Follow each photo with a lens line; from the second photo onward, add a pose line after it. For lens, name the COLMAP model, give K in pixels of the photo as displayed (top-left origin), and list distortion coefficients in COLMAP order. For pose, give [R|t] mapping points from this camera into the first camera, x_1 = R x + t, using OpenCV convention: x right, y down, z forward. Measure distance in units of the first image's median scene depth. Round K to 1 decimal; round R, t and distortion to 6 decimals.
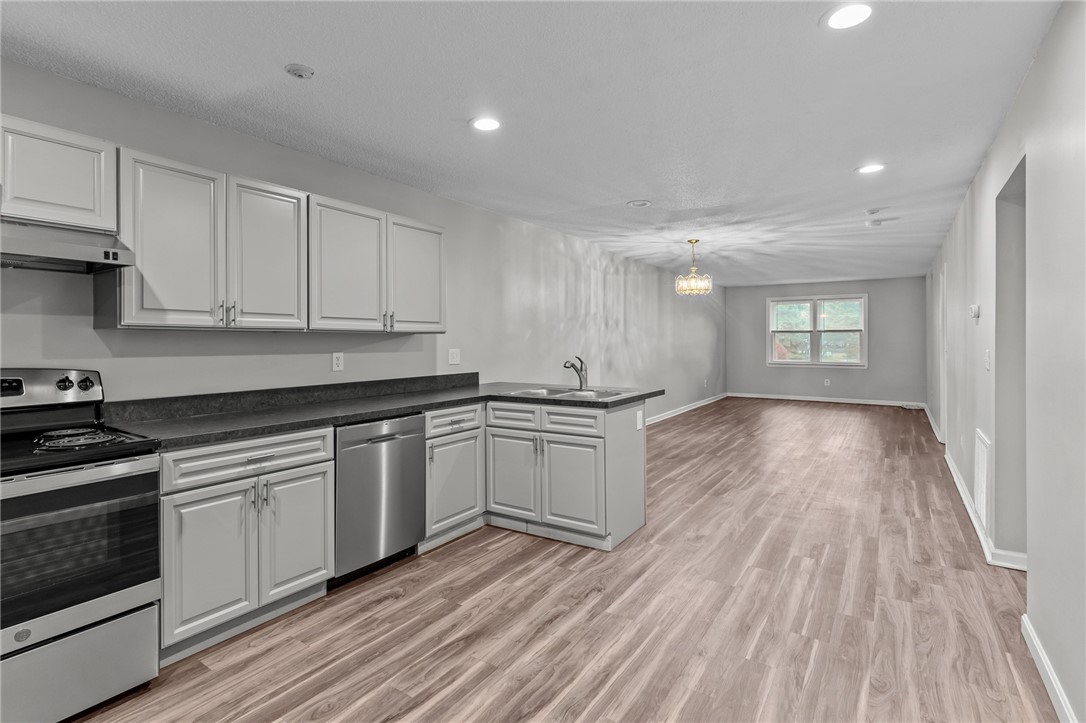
lens RADIAL K [[527.8, 0, 541.4], [0, 527.8, 345.9], [0, 0, 1]] dist [0.002857, 0.000150]
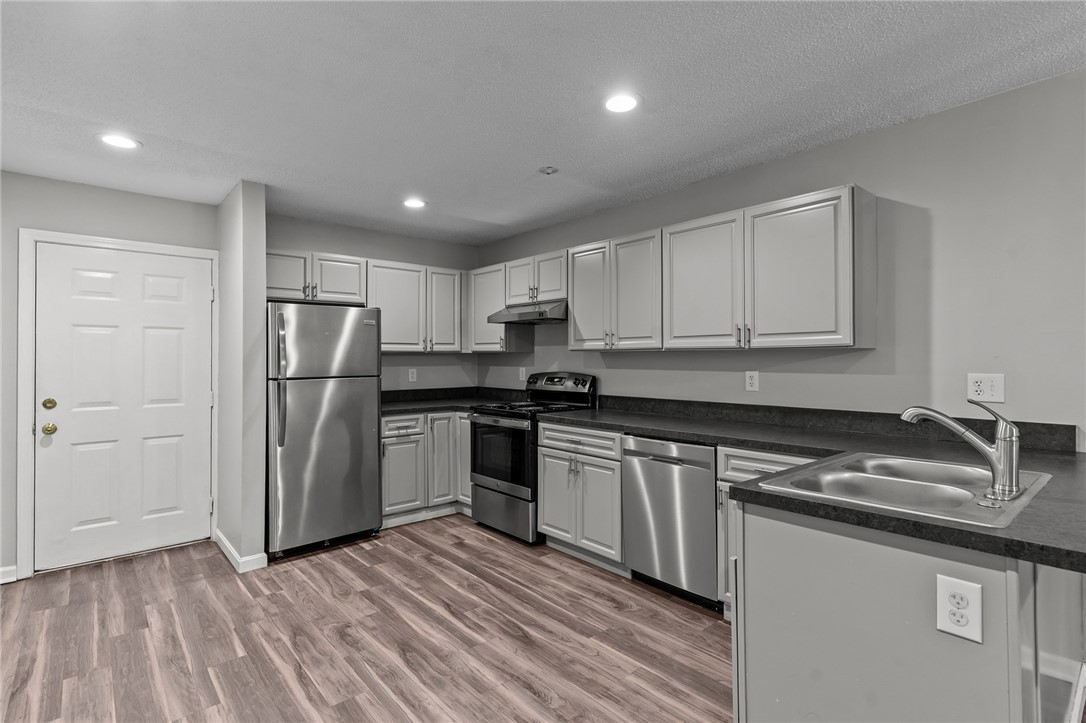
lens RADIAL K [[528.3, 0, 547.9], [0, 528.3, 357.1], [0, 0, 1]] dist [-0.000182, -0.000056]
pose [[-0.259896, 0.001965, -0.965635, 0.616554], [-0.003837, 0.999988, 0.003068, -0.013845], [0.965629, 0.004503, -0.259885, 0.920941]]
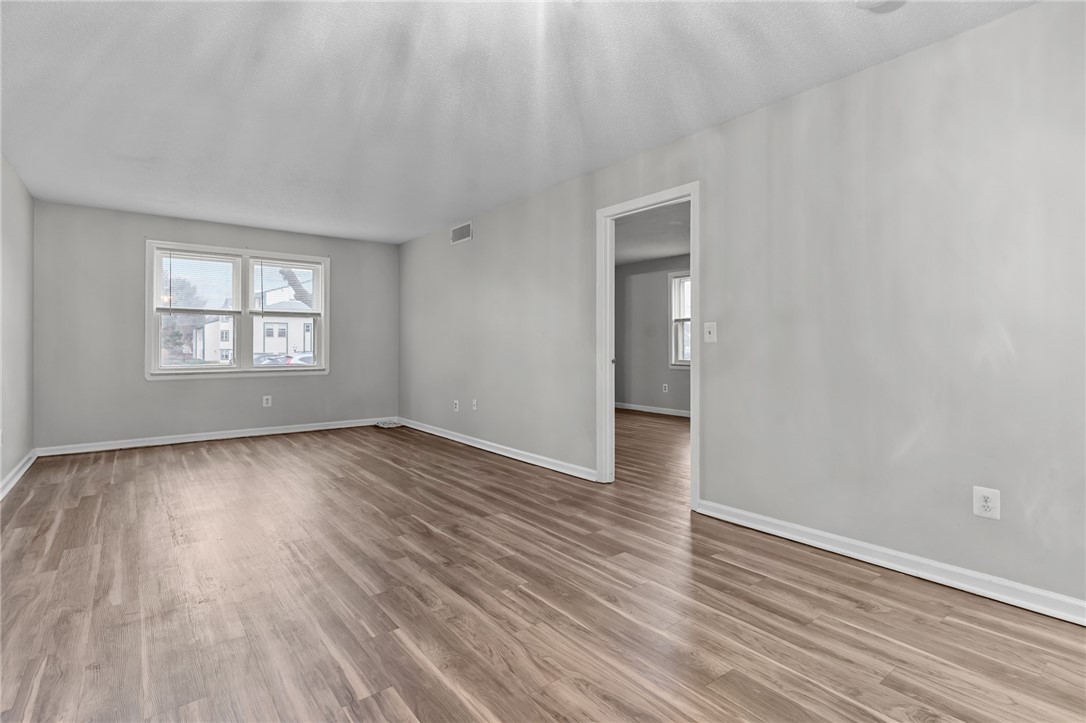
lens RADIAL K [[522.1, 0, 555.2], [0, 522.1, 359.6], [0, 0, 1]] dist [-0.001744, -0.000200]
pose [[0.312539, -0.026070, 0.949547, 0.293685], [0.007376, 0.999660, 0.025018, 0.036123], [-0.949876, -0.000815, 0.312624, 1.679221]]
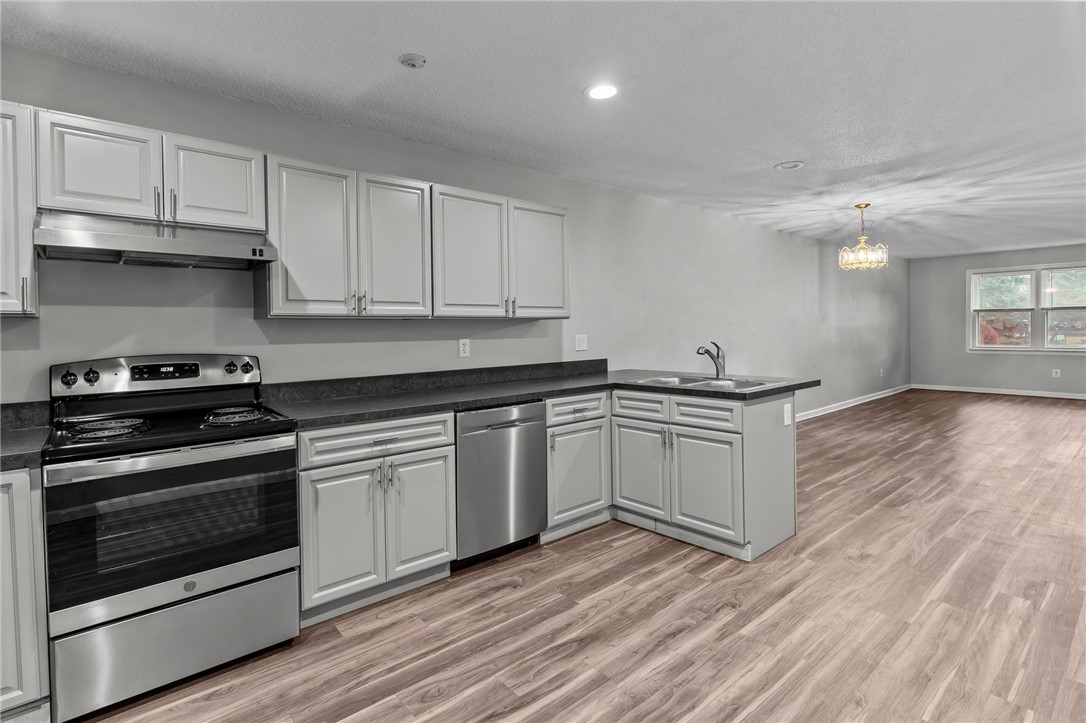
lens RADIAL K [[533.3, 0, 539.0], [0, 533.3, 340.1], [0, 0, 1]] dist [0.003581, -0.000440]
pose [[0.962440, -0.005084, -0.271445, 0.034112], [0.009308, 0.999855, 0.014275, 0.001487], [0.271333, -0.016265, 0.962348, 0.049241]]
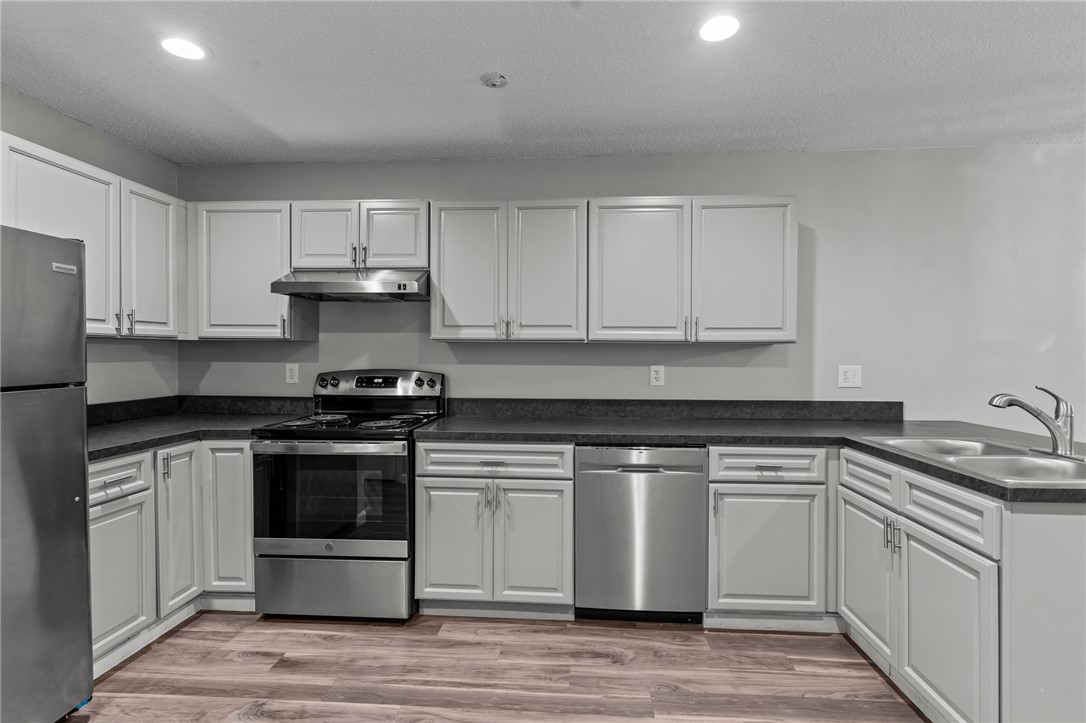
lens RADIAL K [[526.8, 0, 547.4], [0, 526.8, 360.7], [0, 0, 1]] dist [0.001571, 0.000193]
pose [[0.499064, 0.019491, -0.866346, 0.309500], [-0.013280, 0.999802, 0.014844, -0.006407], [0.866463, 0.004096, 0.499224, 0.398936]]
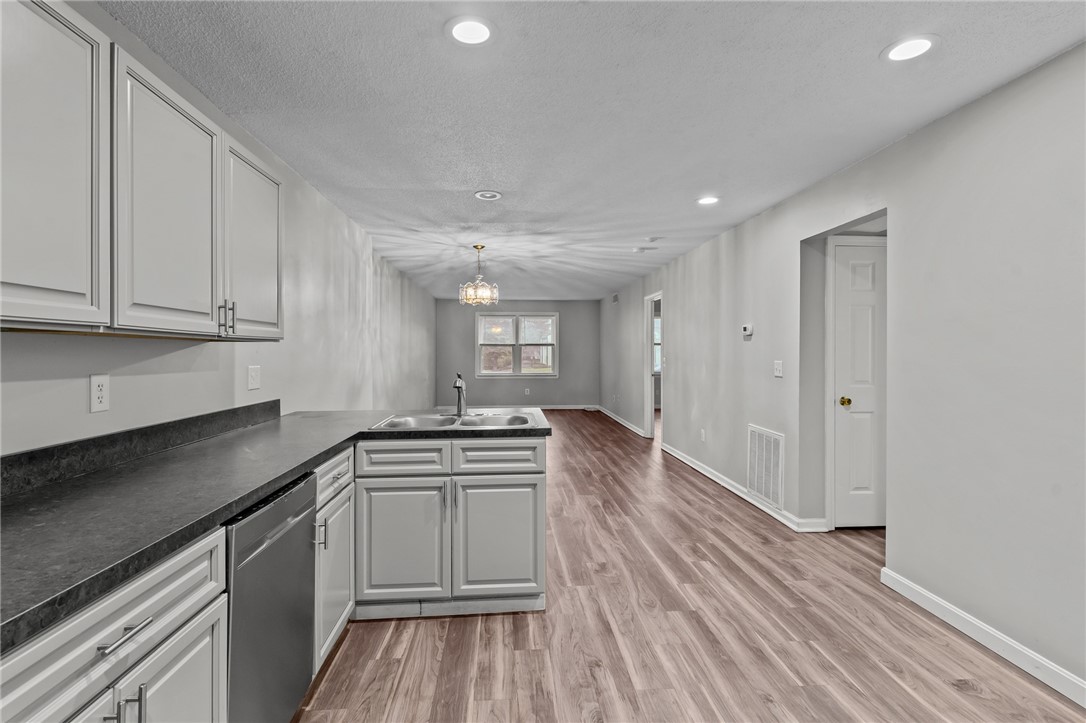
lens RADIAL K [[534.5, 0, 540.6], [0, 534.5, 355.4], [0, 0, 1]] dist [0.001608, 0.000101]
pose [[0.792297, -0.000631, 0.610135, -0.373874], [0.004448, 0.999979, -0.004741, -0.002515], [-0.610119, 0.006470, 0.792283, 0.335986]]
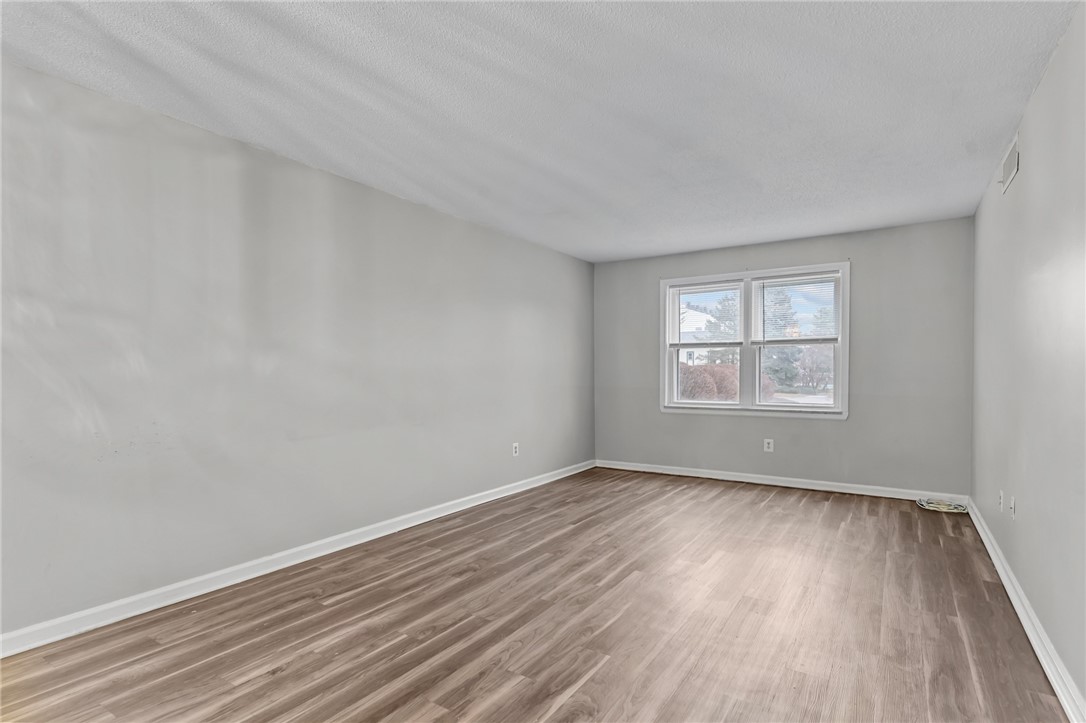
lens RADIAL K [[541.1, 0, 545.5], [0, 541.1, 391.5], [0, 0, 1]] dist [-0.000497, -0.000013]
pose [[0.999963, -0.001195, 0.008536, 1.059435], [0.000984, 0.999694, 0.024718, 0.017641], [-0.008563, -0.024709, 0.999658, 1.600302]]
